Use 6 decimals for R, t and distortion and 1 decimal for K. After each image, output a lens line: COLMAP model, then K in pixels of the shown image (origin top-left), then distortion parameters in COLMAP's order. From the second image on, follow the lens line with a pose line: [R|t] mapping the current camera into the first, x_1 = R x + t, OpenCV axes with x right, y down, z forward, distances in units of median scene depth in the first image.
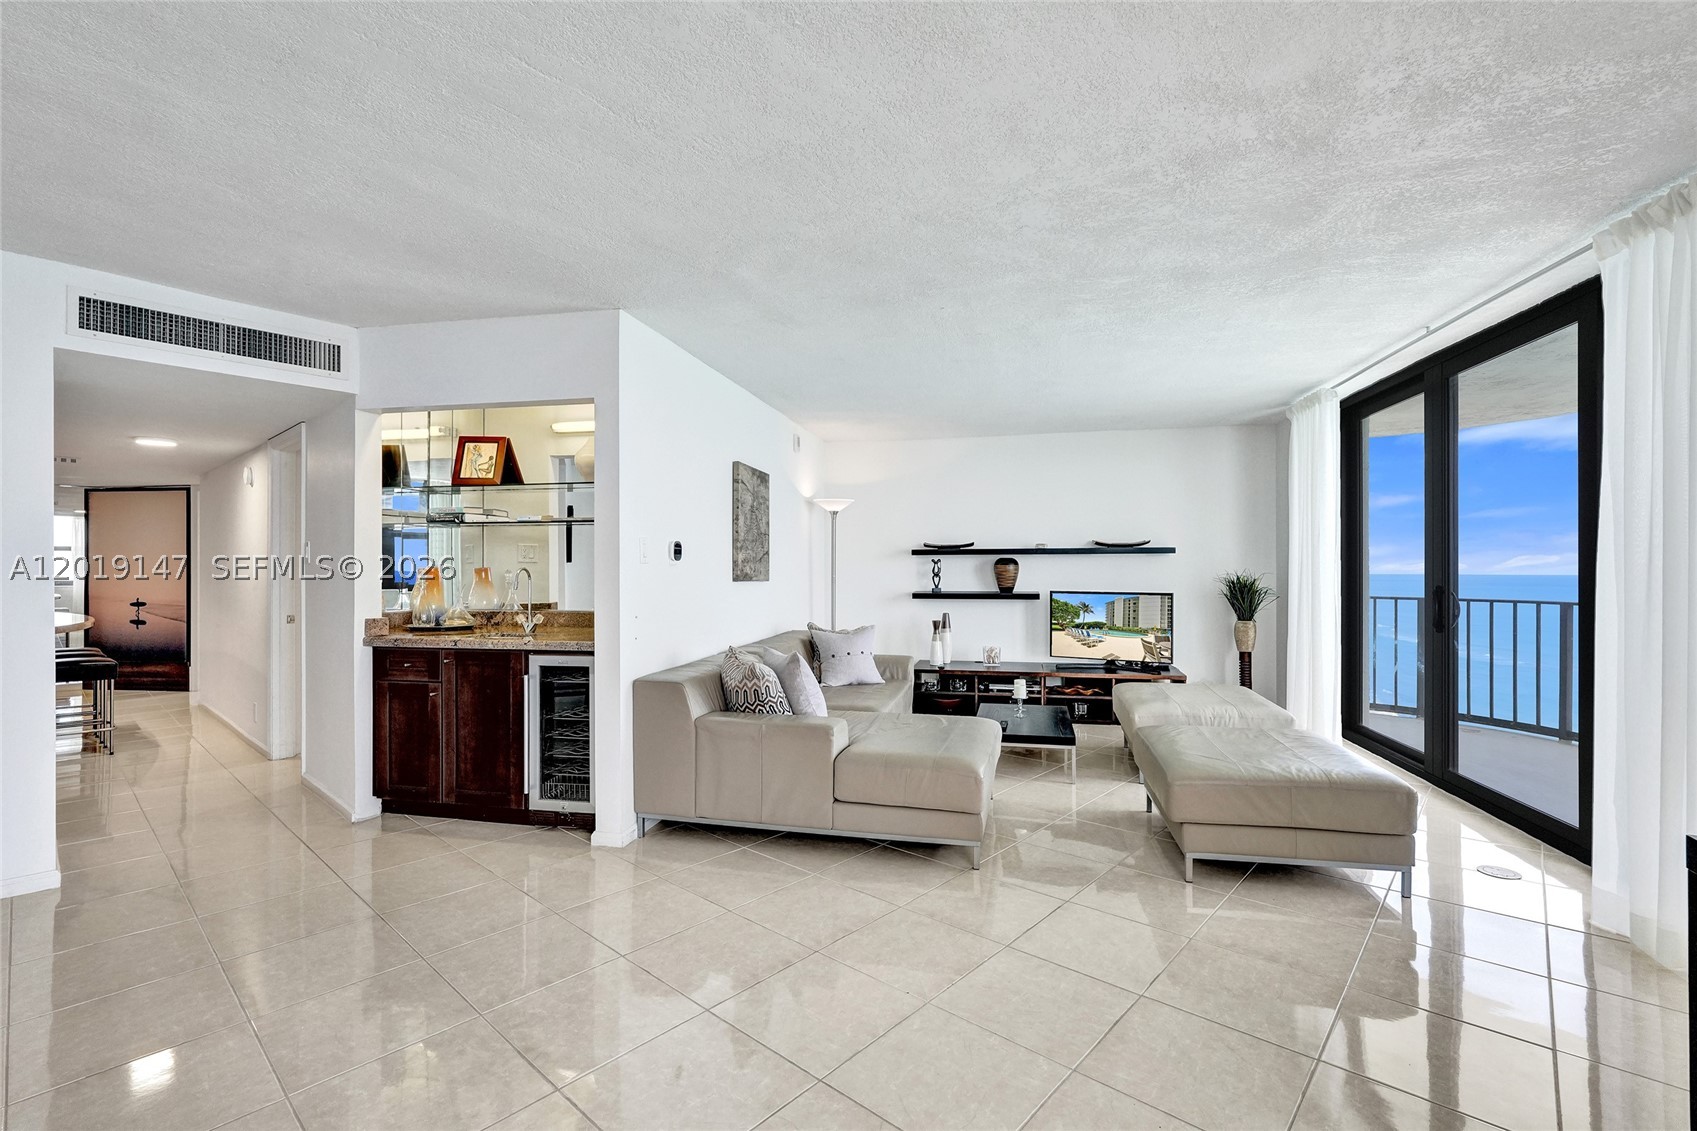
lens RADIAL K [[749.7, 0, 854.2], [0, 749.7, 568.2], [0, 0, 1]] dist [-0.003449, 0.000922]
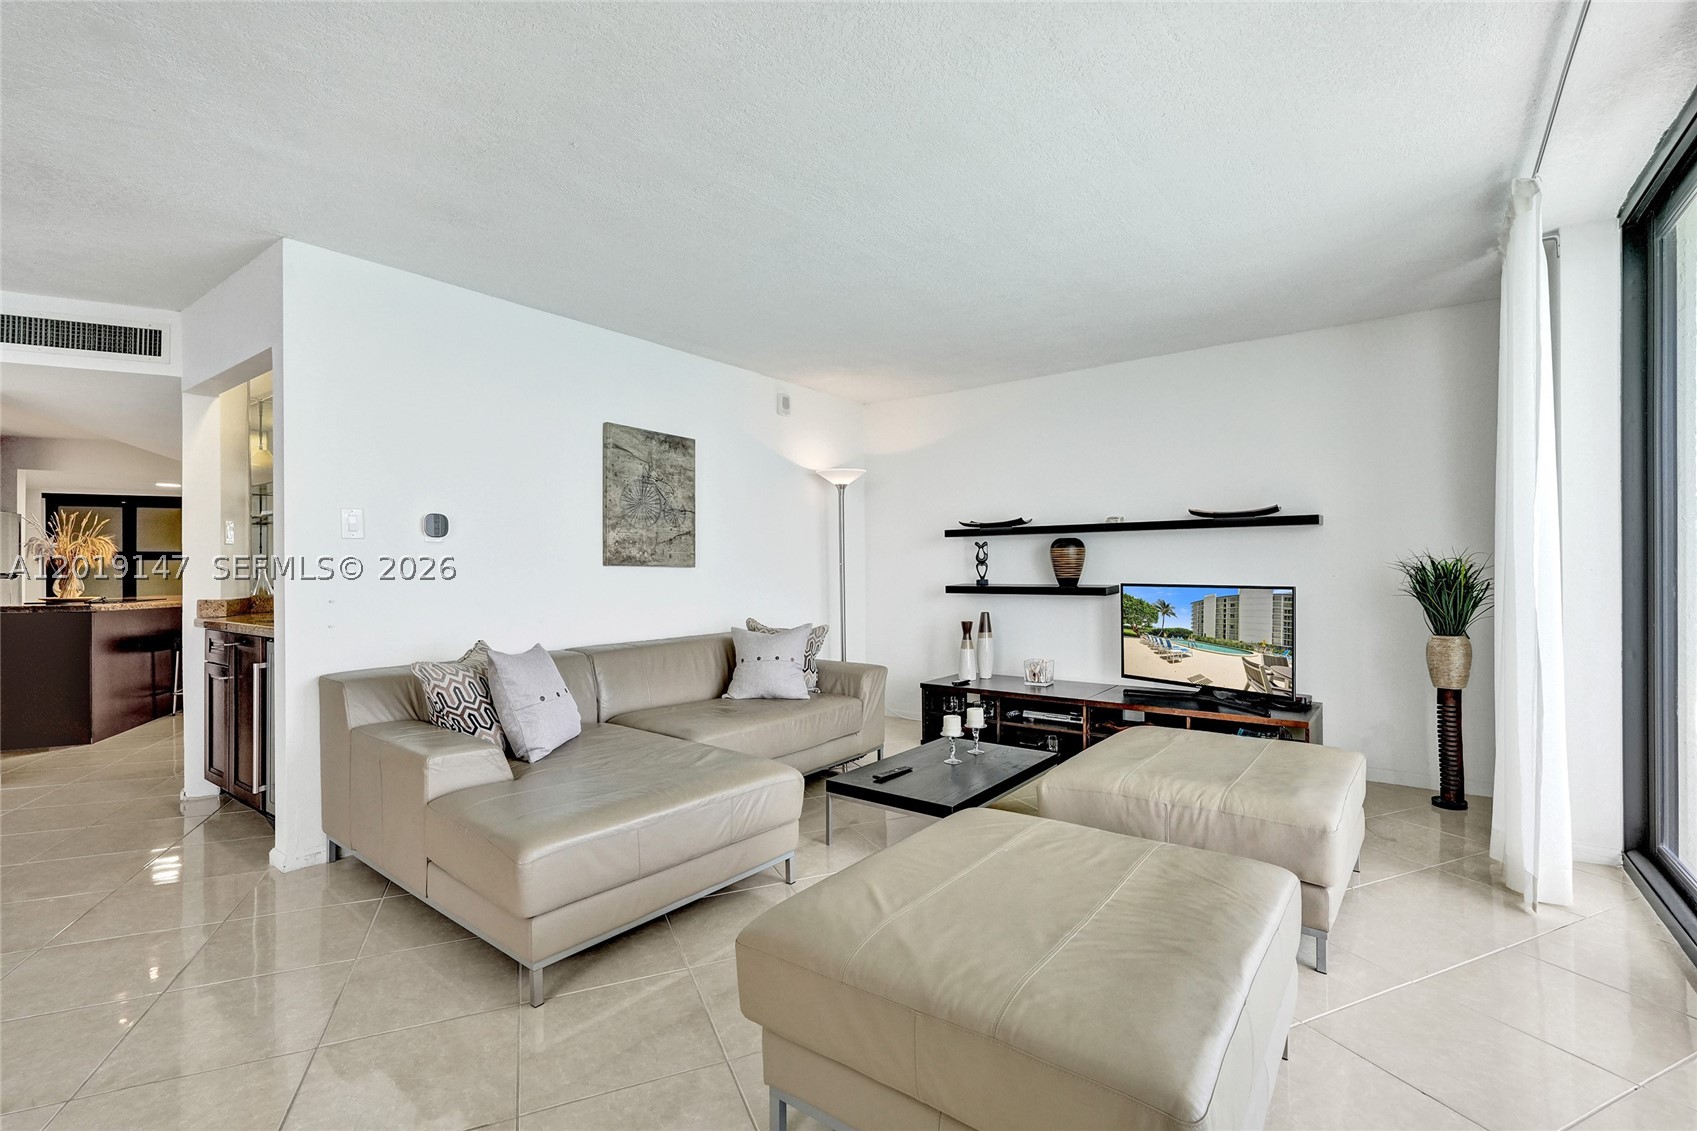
lens RADIAL K [[749.7, 0, 845.6], [0, 749.7, 569.4], [0, 0, 1]] dist [-0.003449, 0.000922]
pose [[0.906053, -0.002054, -0.423160, 0.332095], [0.002371, 0.999997, 0.000222, 0.016897], [0.423158, -0.001205, 0.906055, 0.267395]]
